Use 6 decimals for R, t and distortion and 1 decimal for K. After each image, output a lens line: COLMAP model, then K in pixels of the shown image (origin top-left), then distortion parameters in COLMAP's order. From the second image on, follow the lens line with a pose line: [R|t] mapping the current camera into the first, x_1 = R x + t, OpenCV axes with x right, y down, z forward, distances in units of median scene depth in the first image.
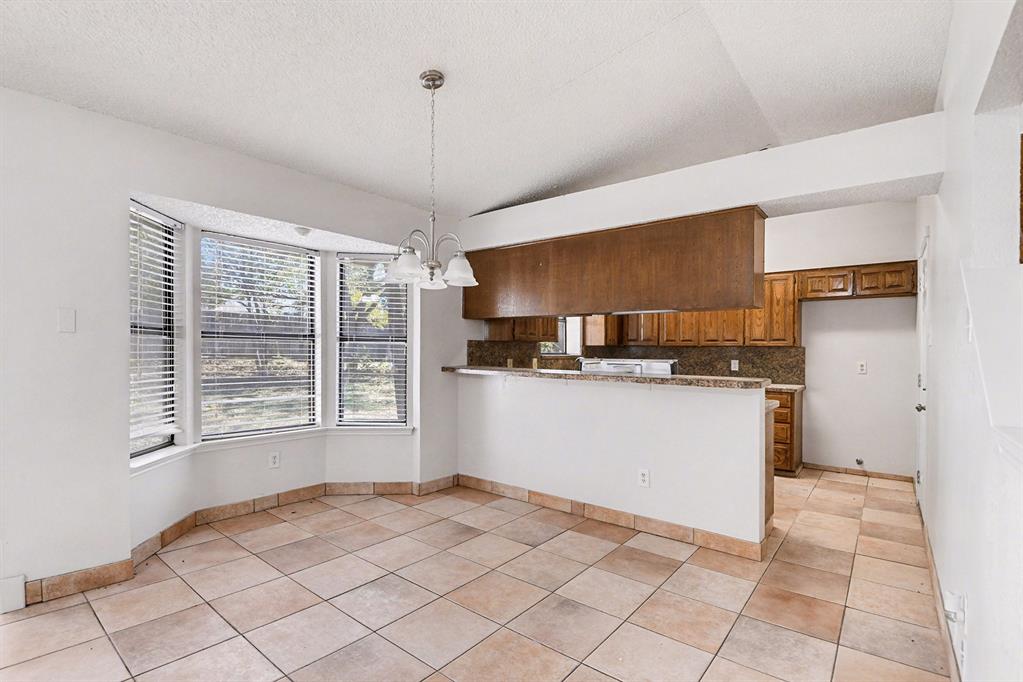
lens RADIAL K [[483.5, 0, 506.8], [0, 483.5, 355.0], [0, 0, 1]] dist [-0.011250, -0.015336]
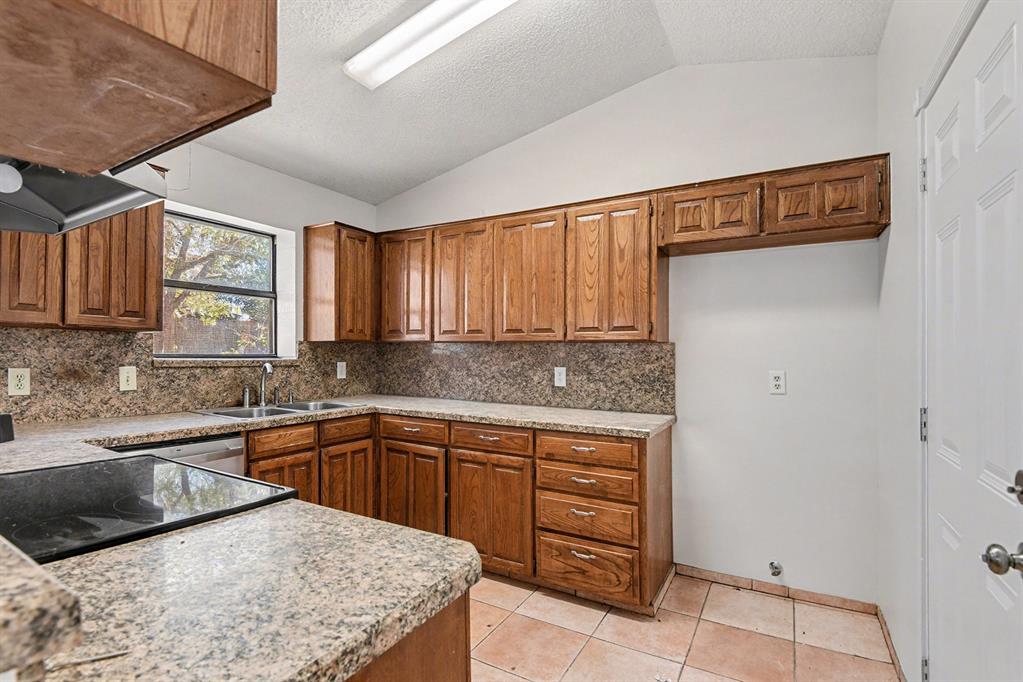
lens RADIAL K [[476.0, 0, 511.5], [0, 476.0, 346.6], [0, 0, 1]] dist [-0.001087, -0.024980]
pose [[0.988485, 0.002252, 0.151299, 0.466214], [0.001235, 0.999736, -0.022943, -0.000896], [-0.151311, 0.022866, 0.988222, 0.655494]]
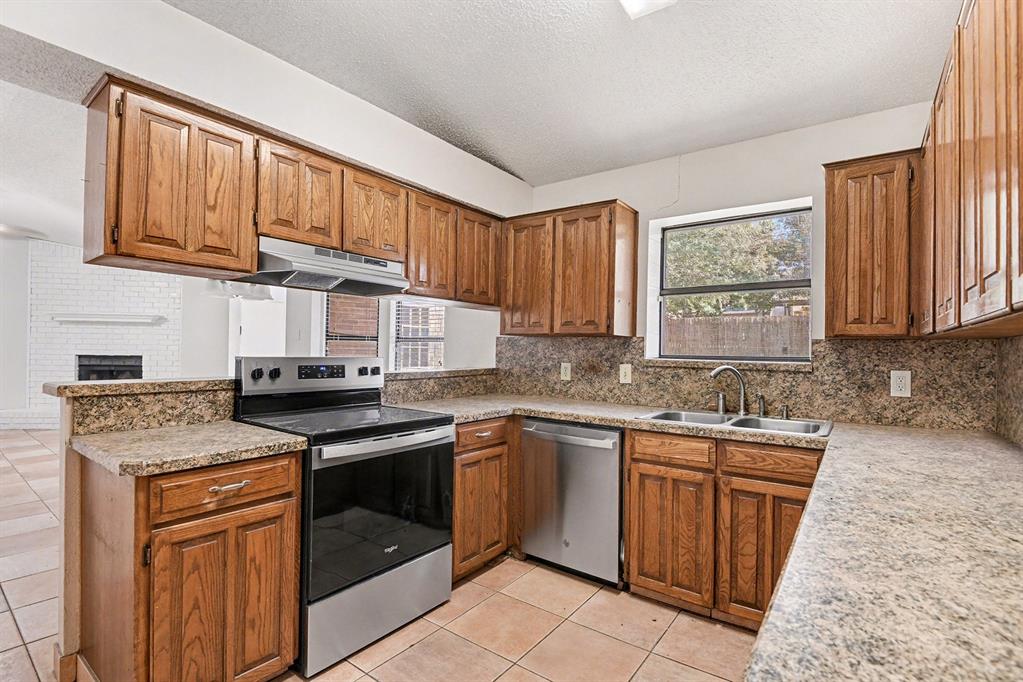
lens RADIAL K [[476.0, 0, 511.5], [0, 476.0, 346.6], [0, 0, 1]] dist [-0.001087, -0.024980]
pose [[0.042851, -0.023087, -0.998815, 0.788052], [-0.029201, 0.999277, -0.024350, 0.005372], [0.998655, 0.030209, 0.042146, 1.070566]]
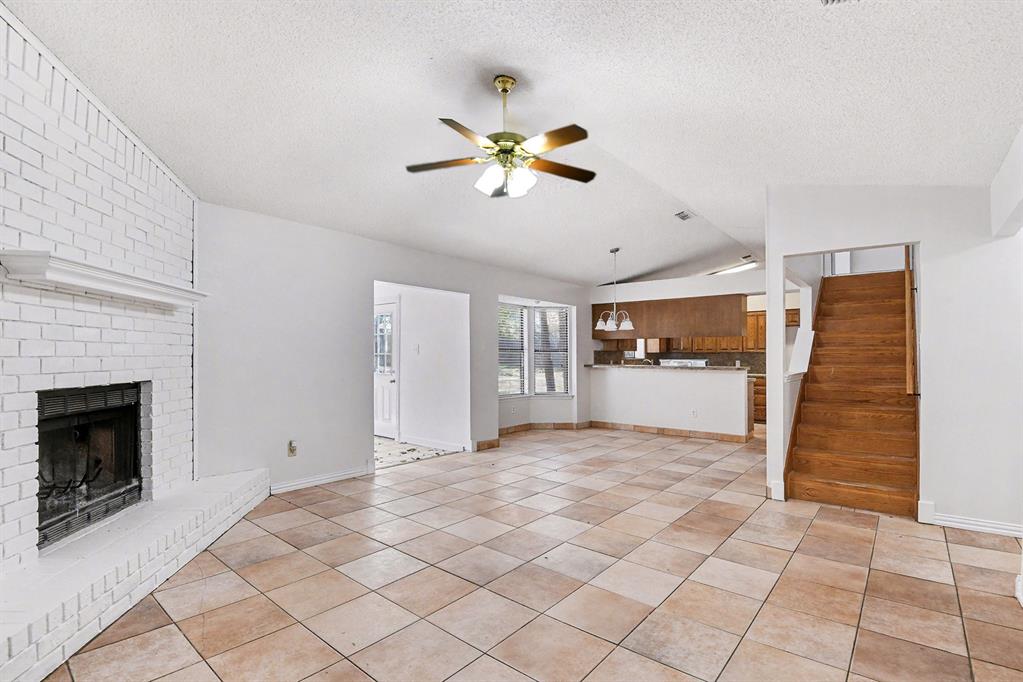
lens RADIAL K [[483.5, 0, 506.8], [0, 483.5, 355.0], [0, 0, 1]] dist [-0.011250, -0.015336]
pose [[0.999810, -0.008527, -0.017500, -0.434519], [0.008291, 0.999874, -0.013544, 0.010427], [0.017613, 0.013396, 0.999755, -0.998575]]
